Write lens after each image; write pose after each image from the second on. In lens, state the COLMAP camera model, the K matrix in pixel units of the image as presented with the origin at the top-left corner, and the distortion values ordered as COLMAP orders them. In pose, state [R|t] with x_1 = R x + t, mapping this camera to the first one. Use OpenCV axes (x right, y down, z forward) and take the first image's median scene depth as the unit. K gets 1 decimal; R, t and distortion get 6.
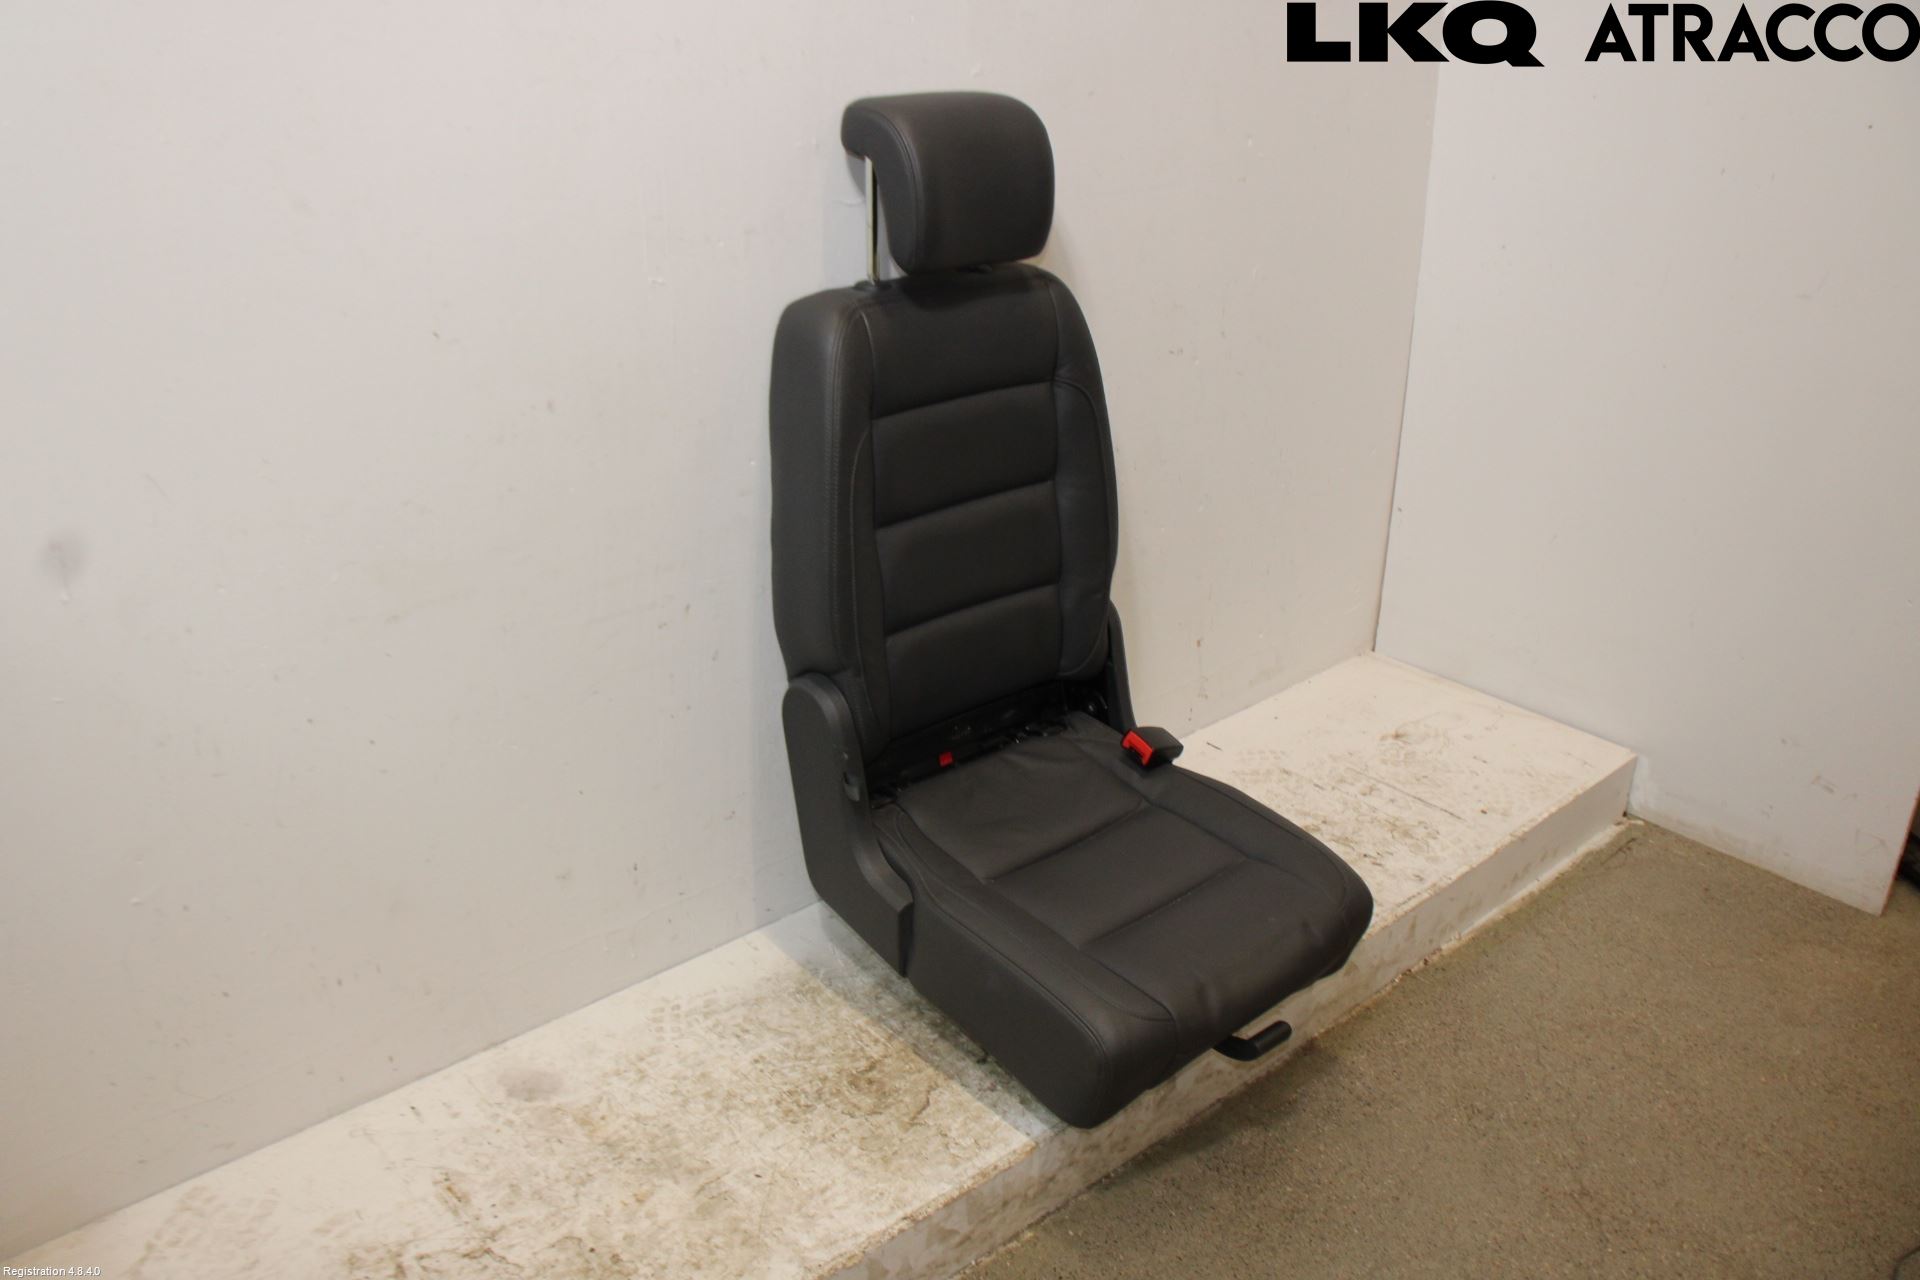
lens RADIAL K [[1582.8, 0, 920.0], [0, 1582.8, 580.4], [0, 0, 1]] dist [-0.167511, 0.136048]
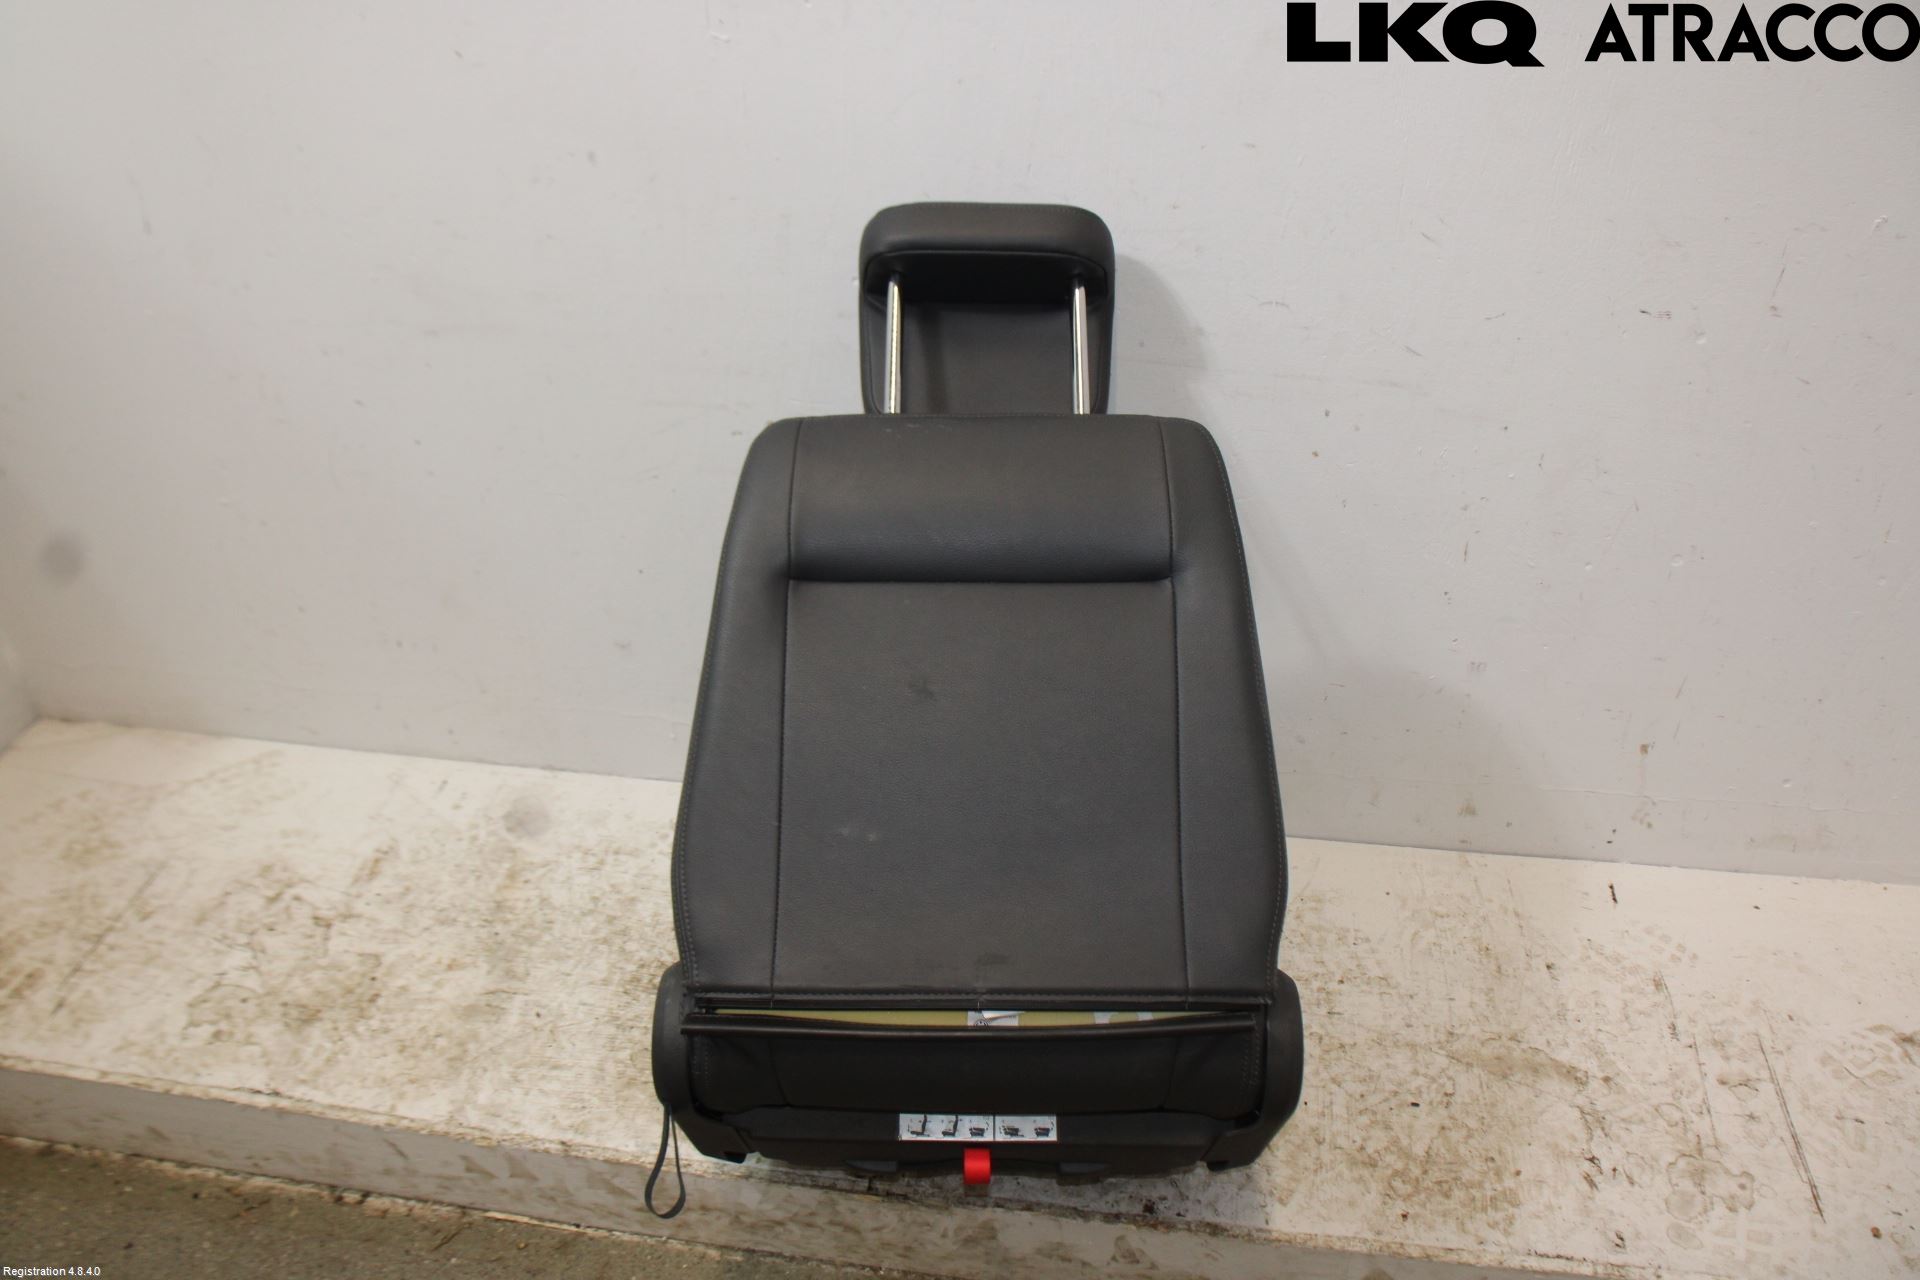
lens RADIAL K [[1582.8, 0, 927.1], [0, 1582.8, 590.3], [0, 0, 1]] dist [-0.167511, 0.136048]
pose [[0.659004, 0.402817, -0.635179, 0.498138], [-0.272882, 0.915004, 0.297158, -0.180929], [0.700892, -0.022499, 0.712913, 0.448345]]
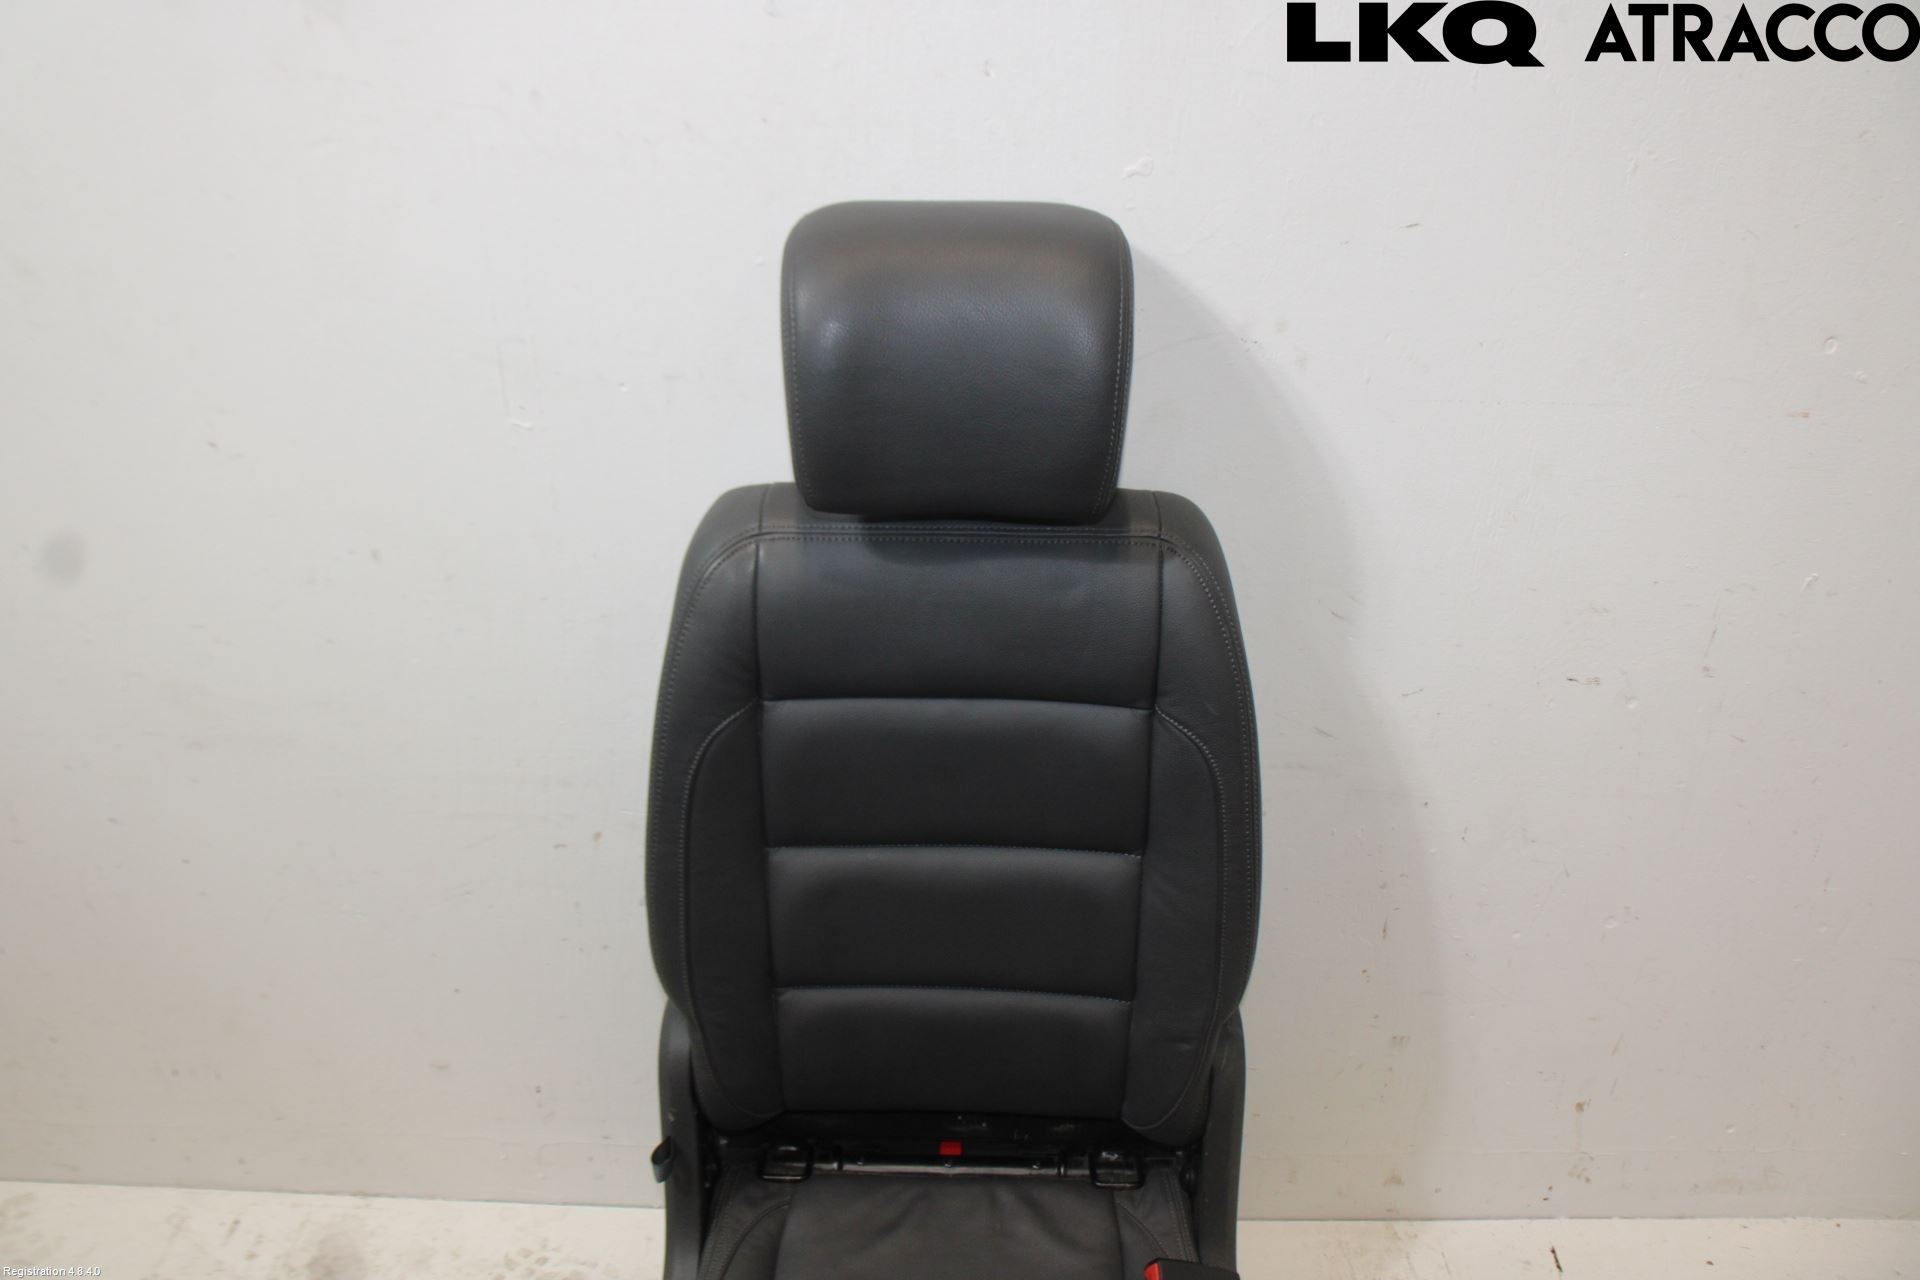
lens RADIAL K [[1582.8, 0, 924.5], [0, 1582.8, 580.2], [0, 0, 1]] dist [-0.167511, 0.136048]
pose [[0.749990, 0.307387, -0.585686, 0.371291], [-0.250180, 0.951506, 0.179017, -0.272553], [0.612311, 0.012266, 0.790522, 0.510173]]
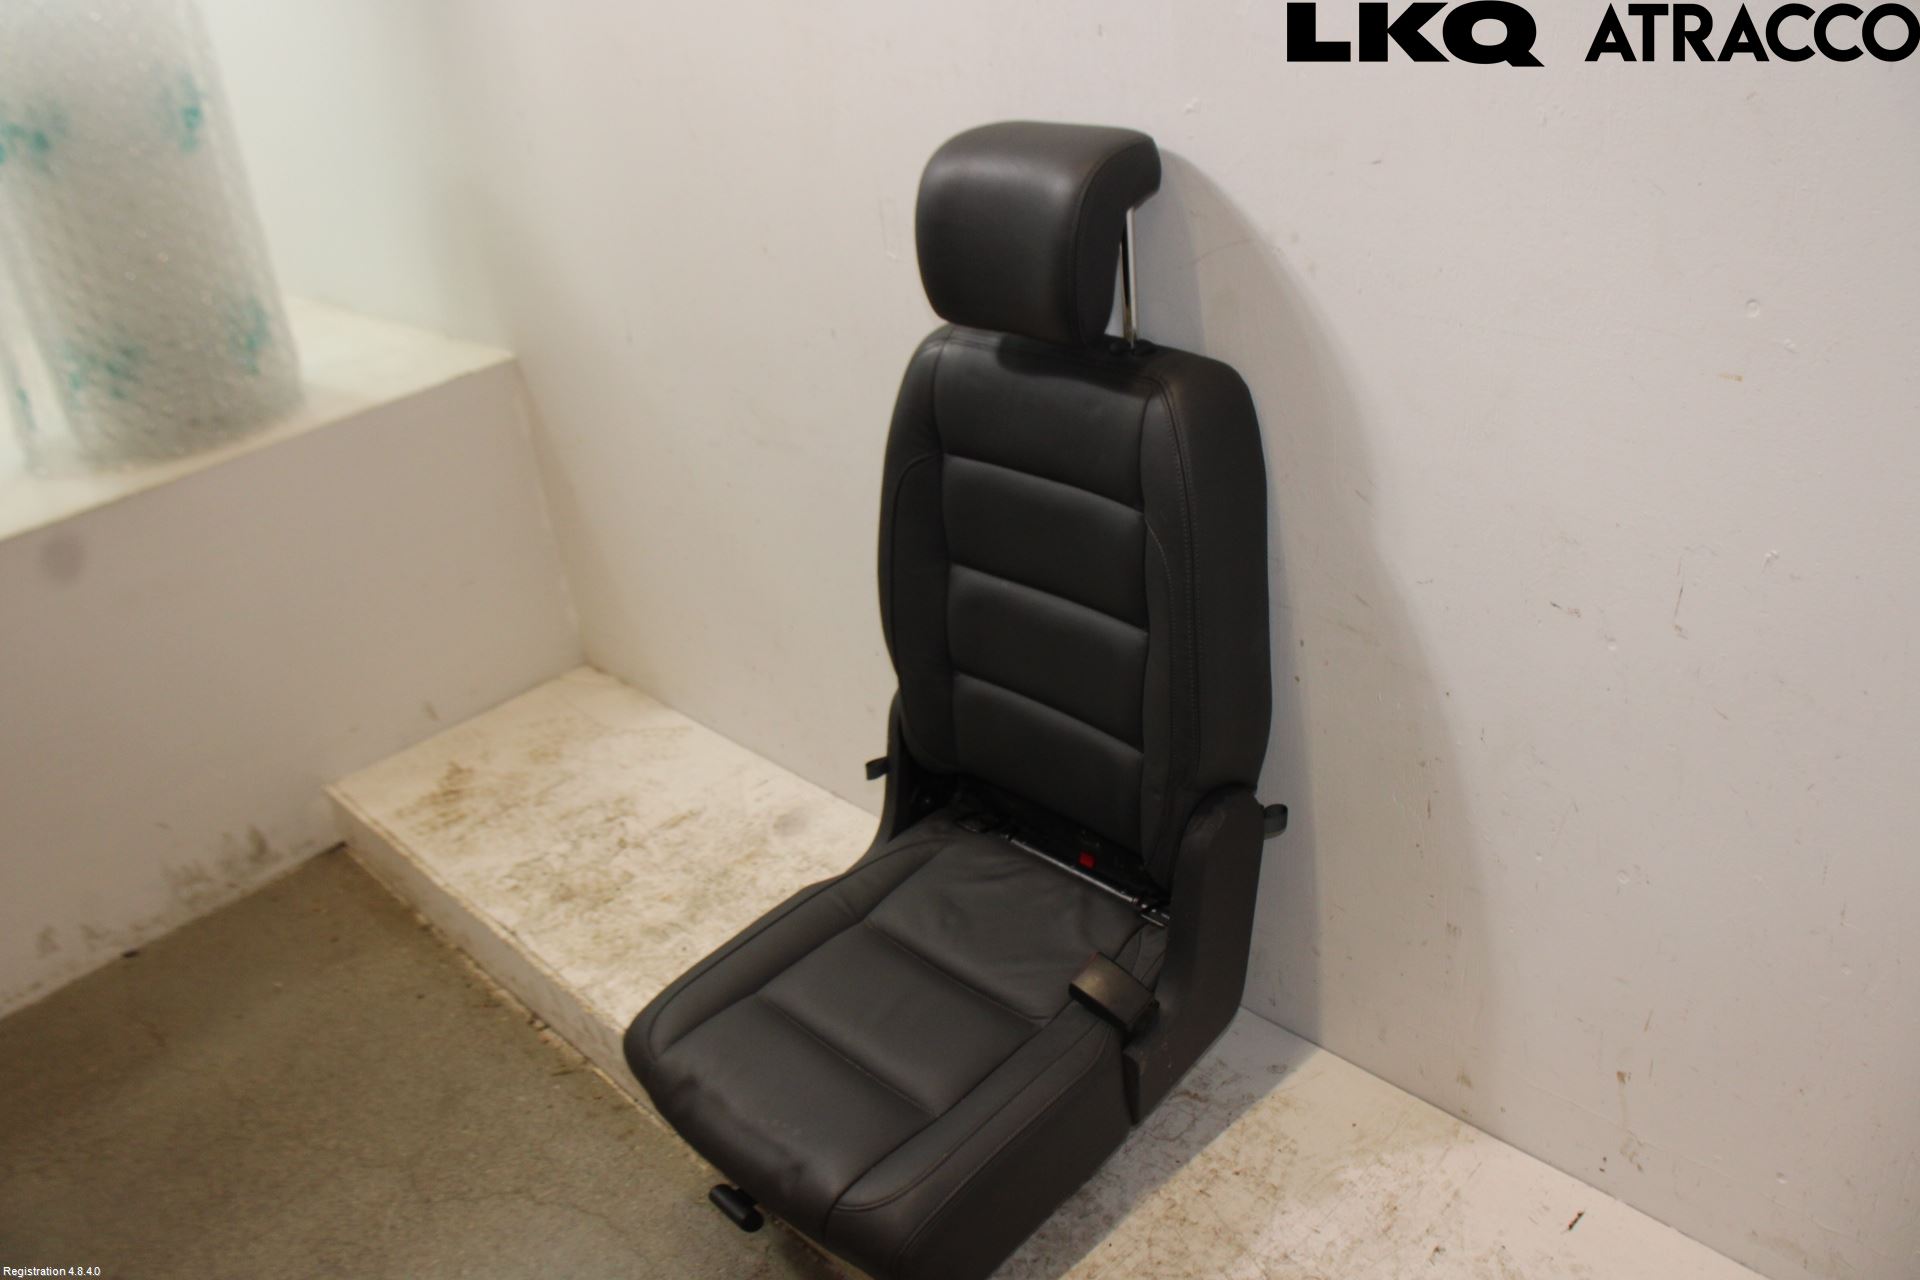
lens RADIAL K [[1582.8, 0, 929.0], [0, 1582.8, 584.0], [0, 0, 1]] dist [-0.167511, 0.136048]
pose [[0.065637, 0.430786, -0.900064, 0.843678], [-0.279399, 0.873863, 0.397870, -0.399960], [0.957929, 0.225362, 0.177719, 0.811398]]
